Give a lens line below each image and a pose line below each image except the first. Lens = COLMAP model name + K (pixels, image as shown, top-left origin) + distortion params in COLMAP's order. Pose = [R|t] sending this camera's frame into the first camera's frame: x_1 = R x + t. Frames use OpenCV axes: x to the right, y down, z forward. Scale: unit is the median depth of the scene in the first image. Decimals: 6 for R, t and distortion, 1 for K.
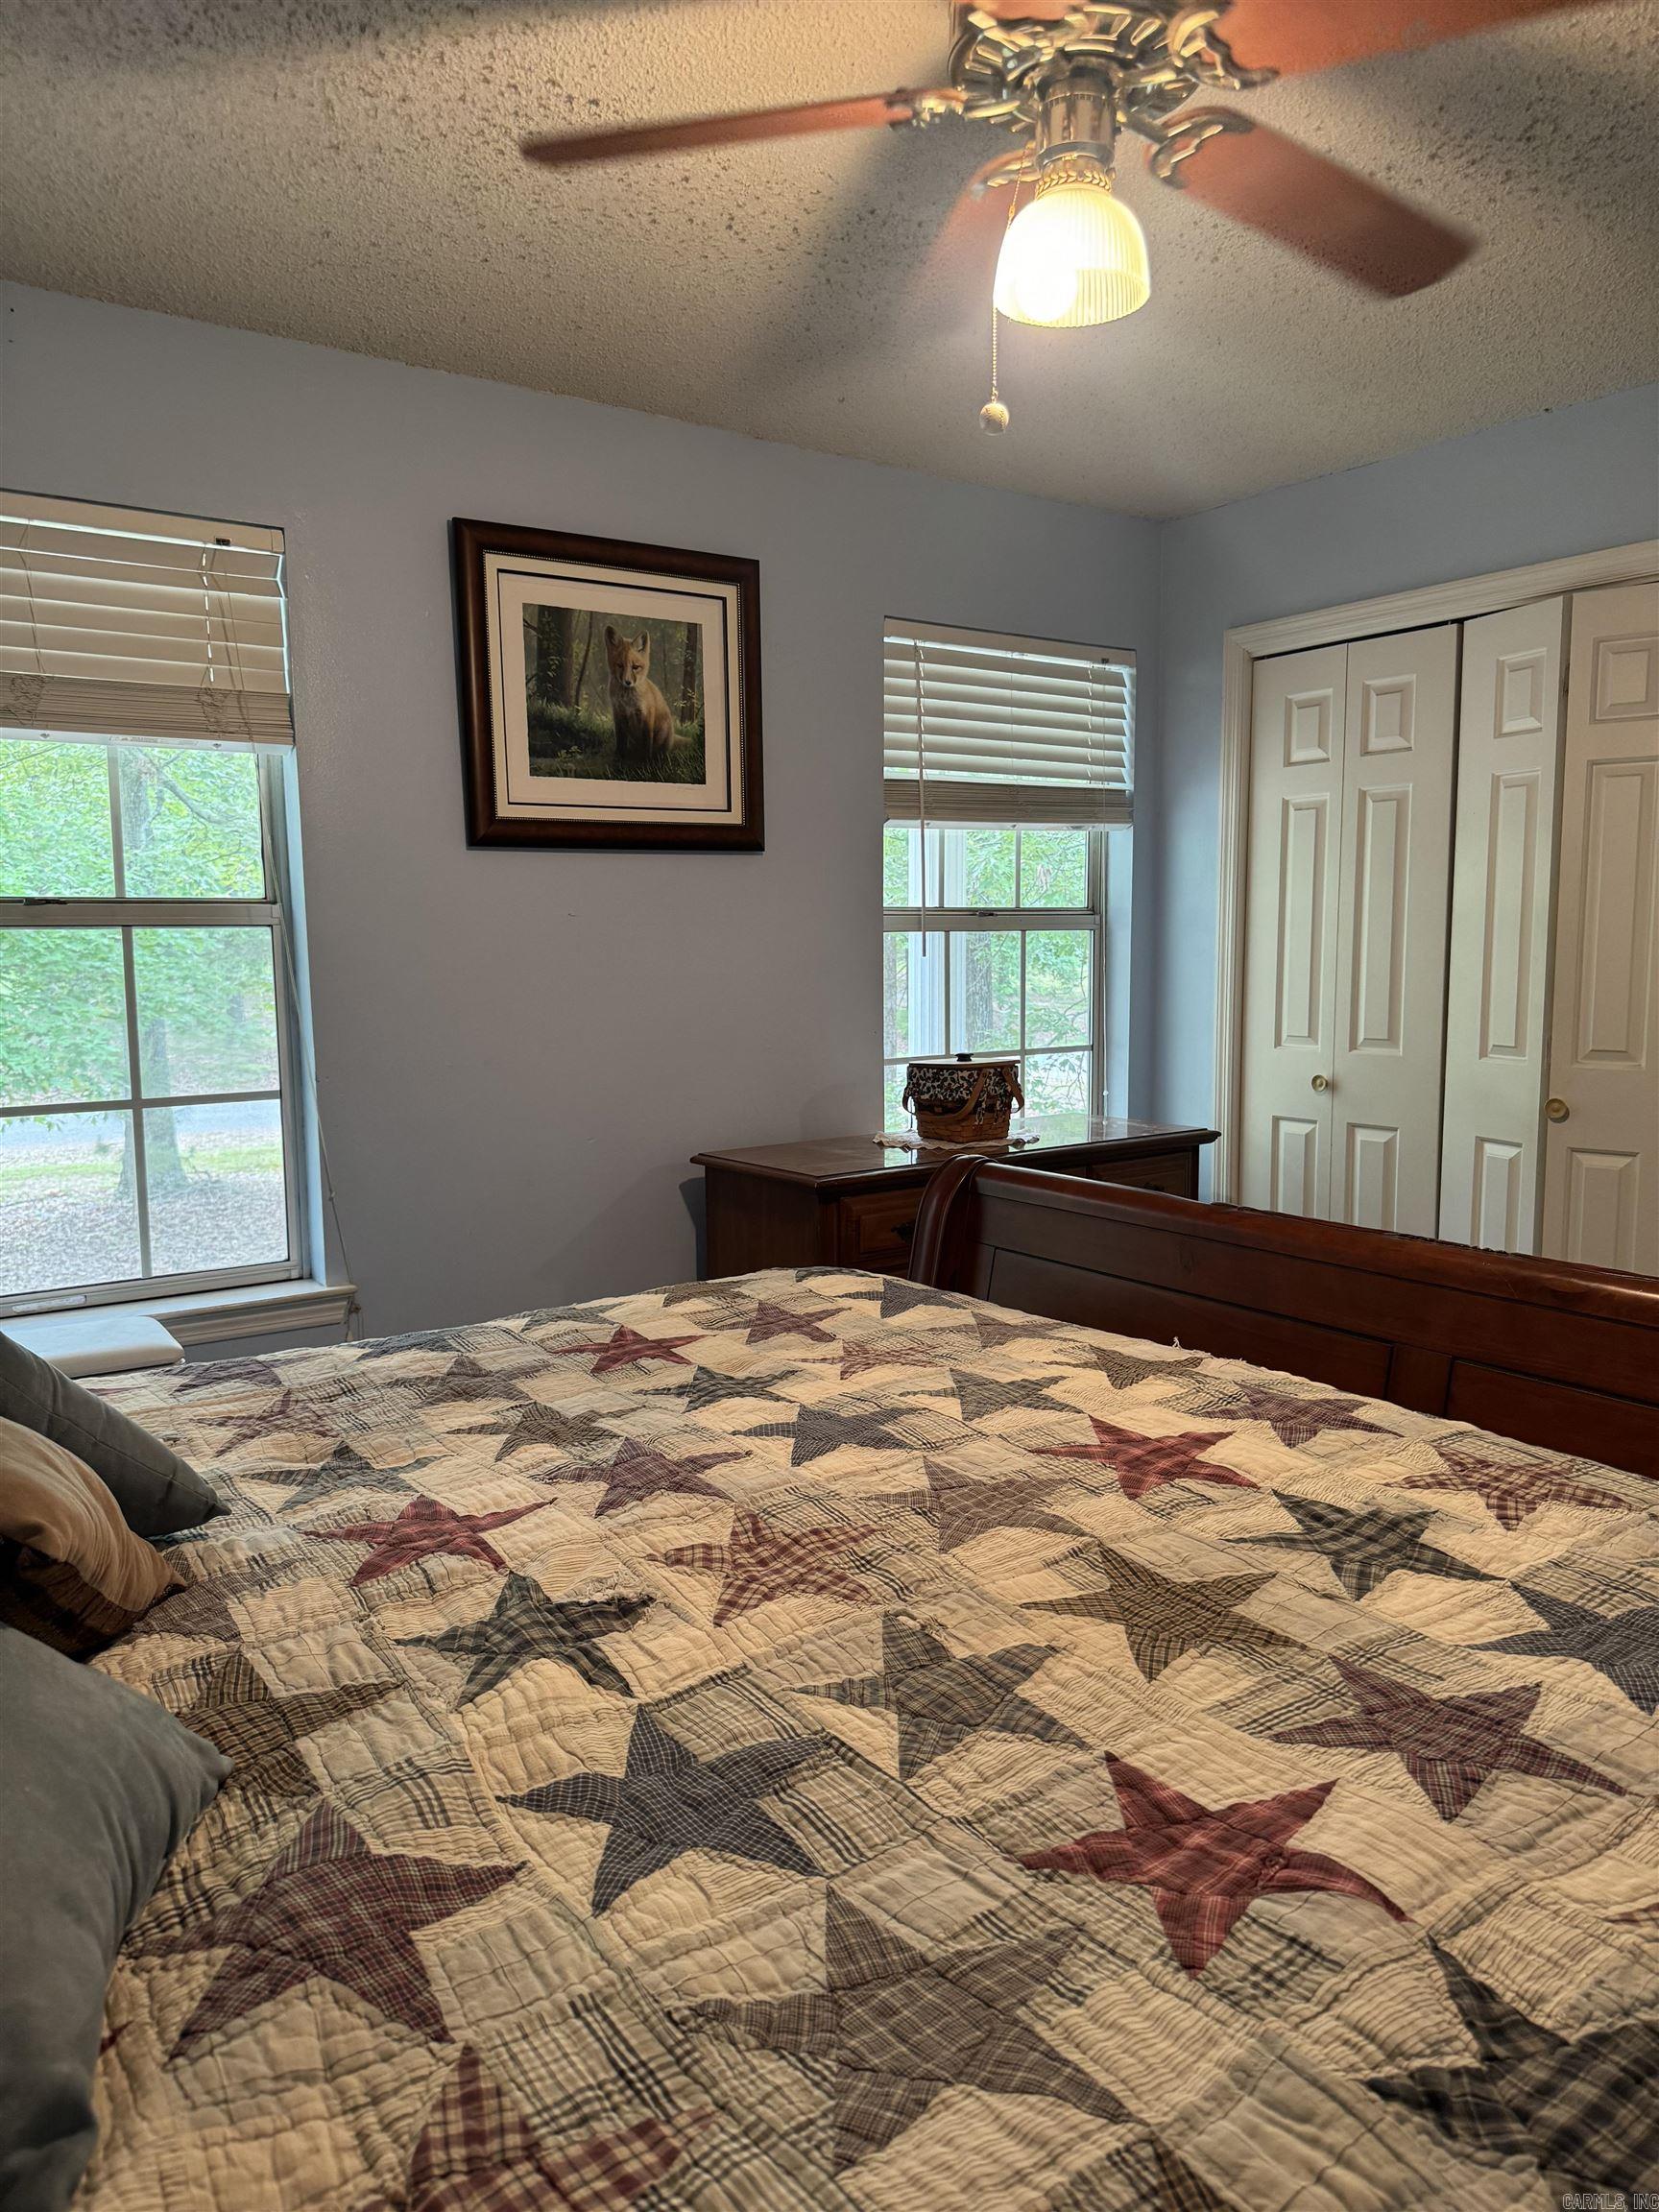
lens RADIAL K [[1582.5, 0, 829.5], [0, 1582.5, 1106.0], [0, 0, 1]] dist [0.001646, -0.046499]
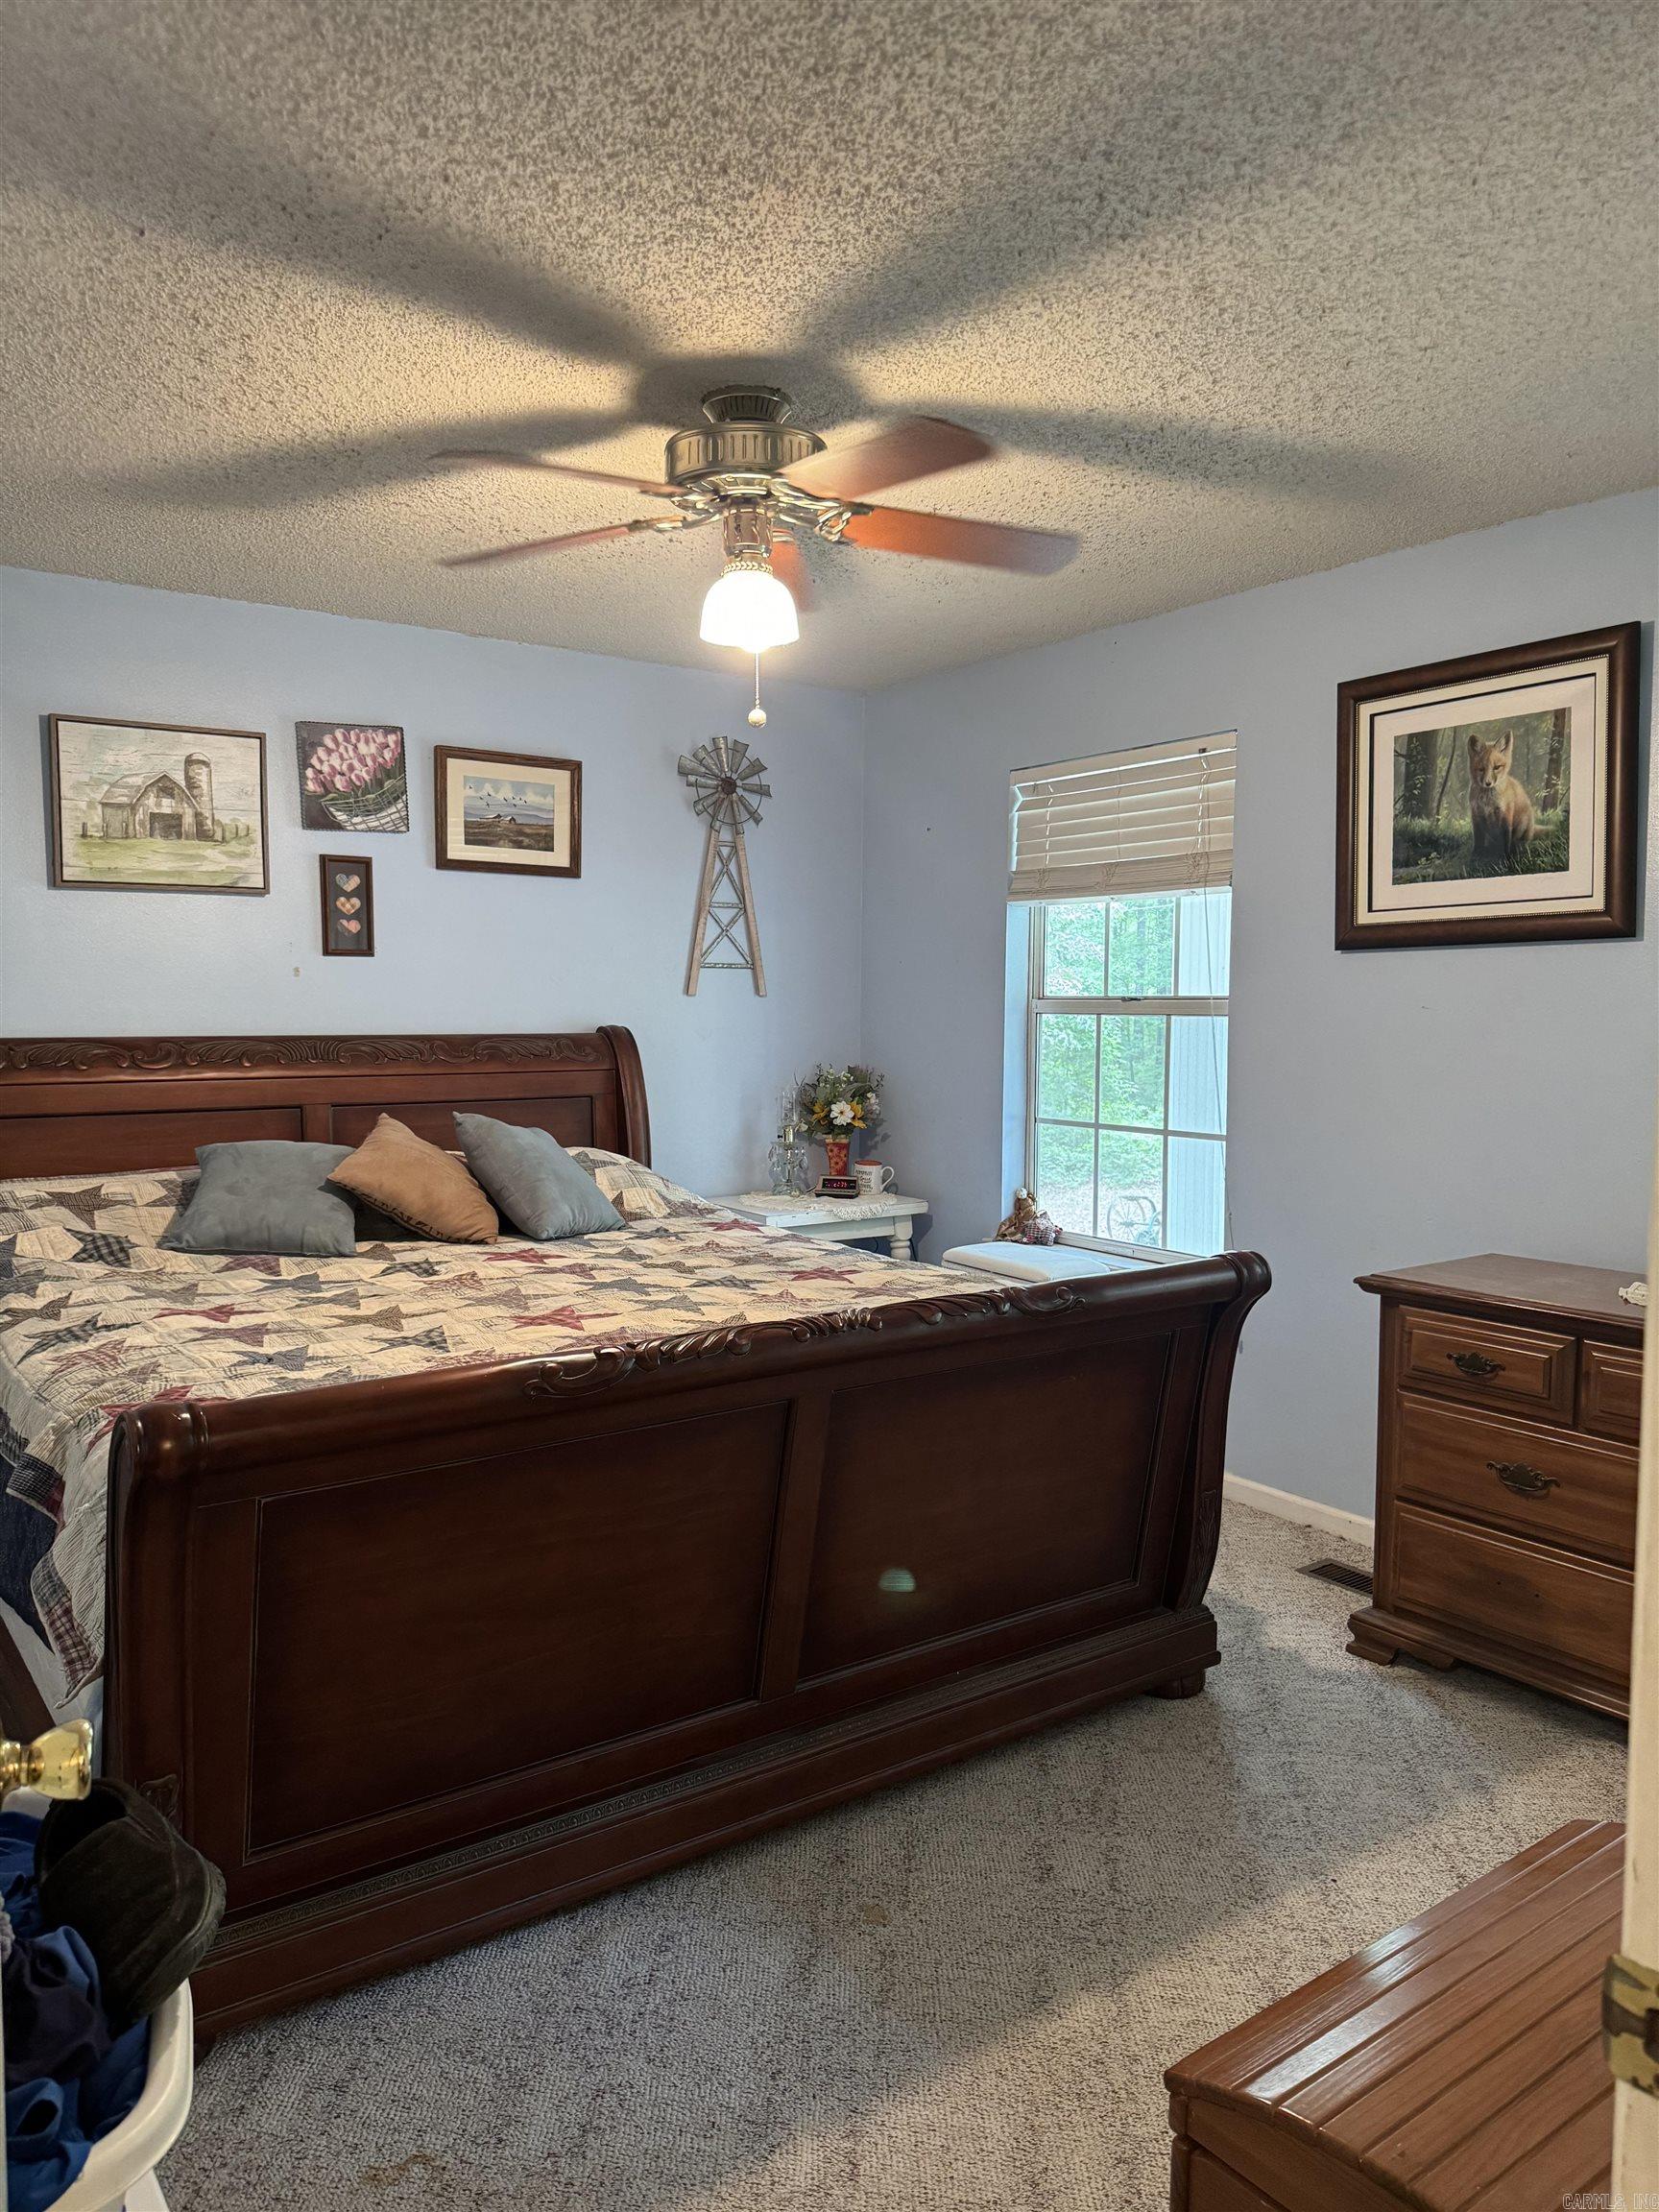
lens RADIAL K [[1545.3, 0, 829.5], [0, 1545.3, 1106.0], [0, 0, 1]] dist [0.052248, -0.042307]
pose [[0.007942, 0.059227, -0.998213, 0.931184], [-0.123970, 0.990602, 0.057789, -0.064941], [0.992254, 0.123290, 0.015210, 0.595685]]
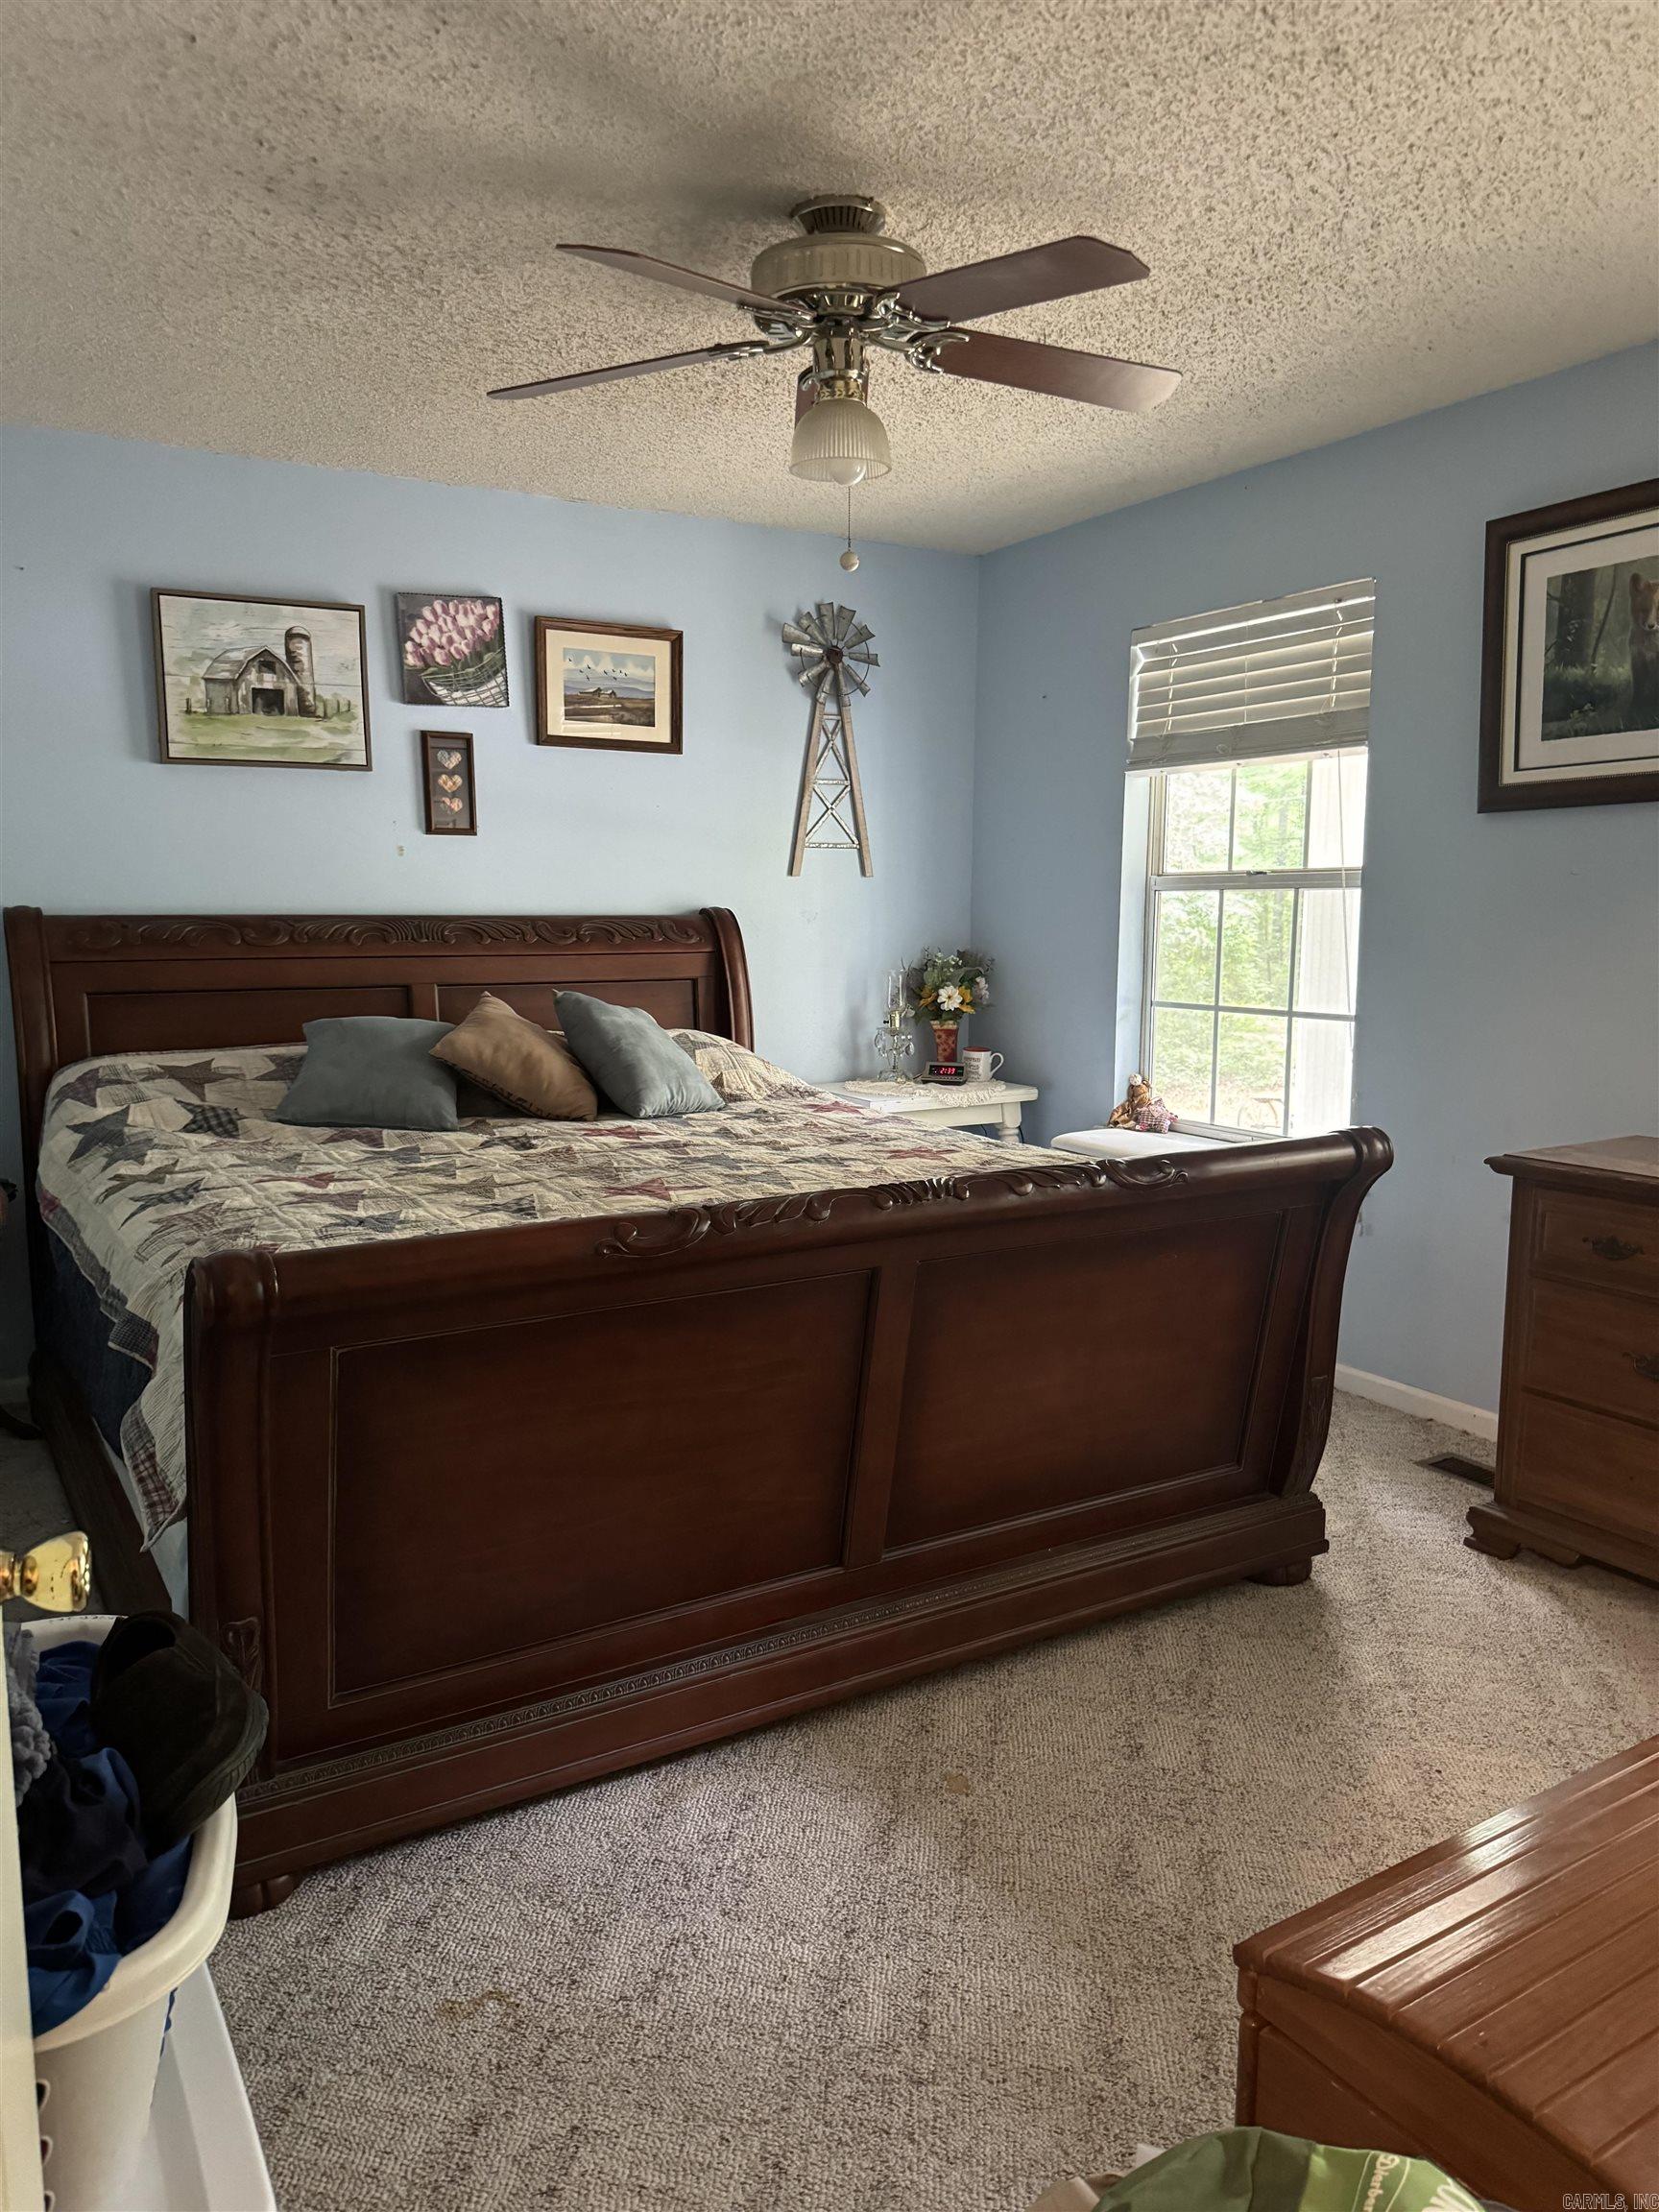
lens RADIAL K [[1545.3, 0, 829.5], [0, 1545.3, 1106.0], [0, 0, 1]] dist [0.052248, -0.042307]
pose [[-0.074899, 0.120437, -0.989891, 0.905708], [-0.119427, 0.984451, 0.128812, -0.045950], [0.990014, 0.127868, -0.059351, 0.617565]]
